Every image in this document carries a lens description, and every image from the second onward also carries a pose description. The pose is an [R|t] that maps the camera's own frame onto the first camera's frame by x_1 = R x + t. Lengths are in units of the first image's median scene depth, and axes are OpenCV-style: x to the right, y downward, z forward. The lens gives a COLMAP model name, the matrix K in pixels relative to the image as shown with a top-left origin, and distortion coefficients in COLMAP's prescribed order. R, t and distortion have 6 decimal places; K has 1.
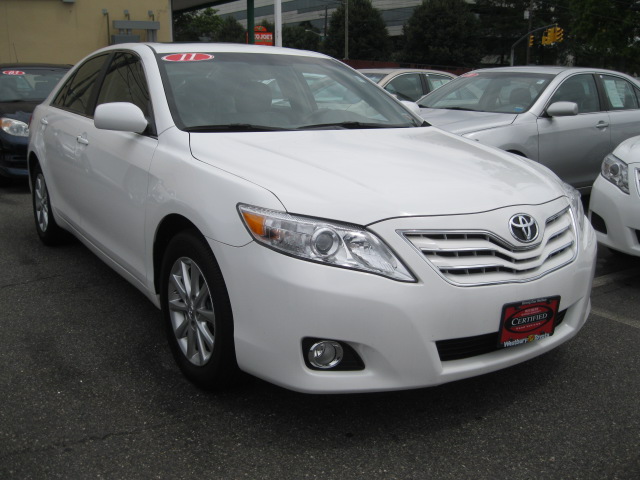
lens RADIAL K [[649.4, 0, 320.0], [0, 649.4, 240.0], [0, 0, 1]] dist [-0.108962, 0.029681]
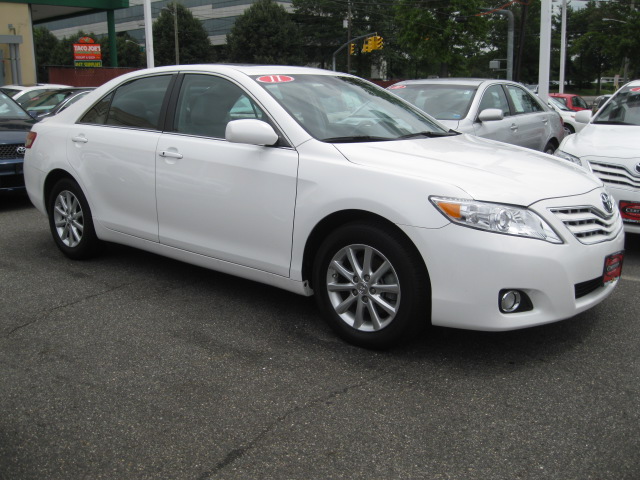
lens RADIAL K [[649.4, 0, 320.0], [0, 649.4, 240.0], [0, 0, 1]] dist [-0.108962, 0.029681]
pose [[0.961242, -0.074812, 0.265363, -0.273257], [0.078061, 0.996947, -0.001703, 0.006717], [-0.264426, 0.022352, 0.964147, -0.079618]]
